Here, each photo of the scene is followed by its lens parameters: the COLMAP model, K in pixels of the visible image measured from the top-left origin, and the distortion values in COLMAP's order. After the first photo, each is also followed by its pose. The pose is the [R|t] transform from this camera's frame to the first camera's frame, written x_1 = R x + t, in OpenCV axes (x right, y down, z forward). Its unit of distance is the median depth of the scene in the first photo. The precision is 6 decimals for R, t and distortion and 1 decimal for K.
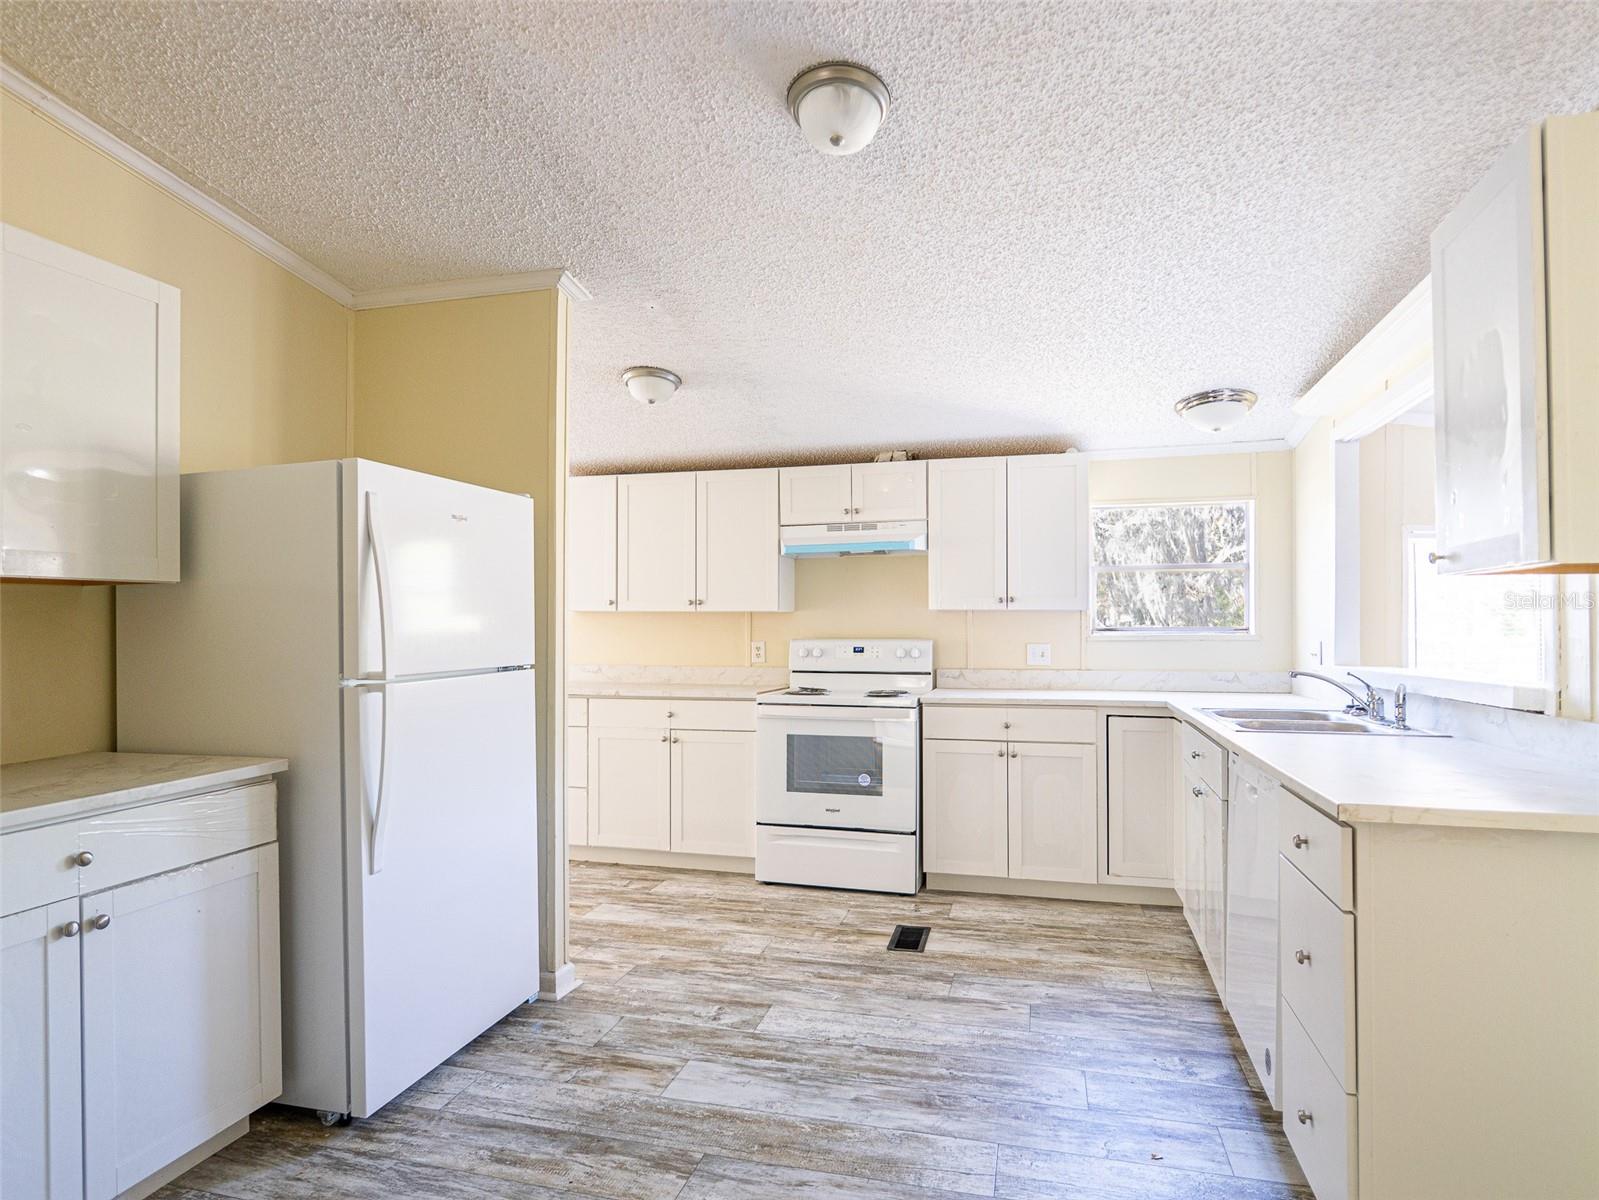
lens RADIAL K [[885.3, 0, 812.0], [0, 885.3, 627.8], [0, 0, 1]] dist [-0.001750, -0.000986]
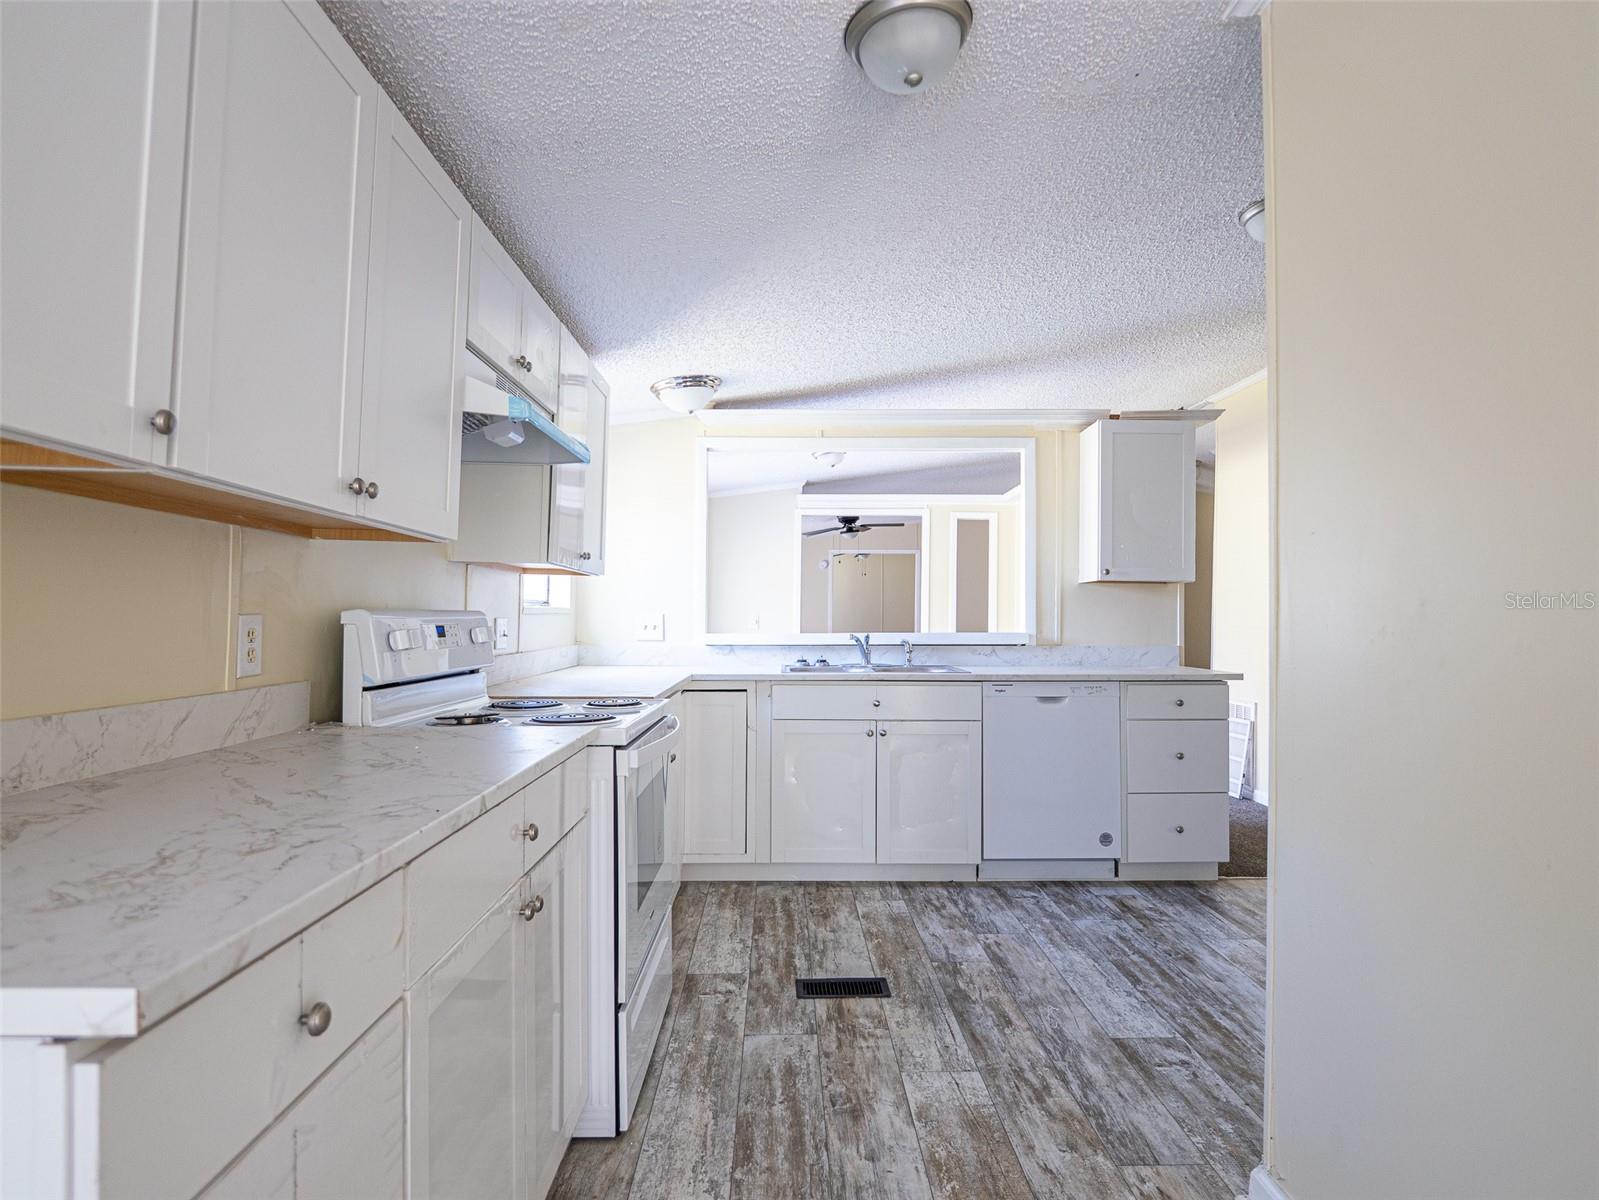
lens RADIAL K [[885.3, 0, 812.0], [0, 885.3, 627.8], [0, 0, 1]] dist [-0.001750, -0.000986]
pose [[-0.289218, -0.009785, 0.957213, -0.721269], [-0.012654, 0.999899, 0.006398, 0.024627], [-0.957179, -0.010262, -0.289313, 1.418531]]
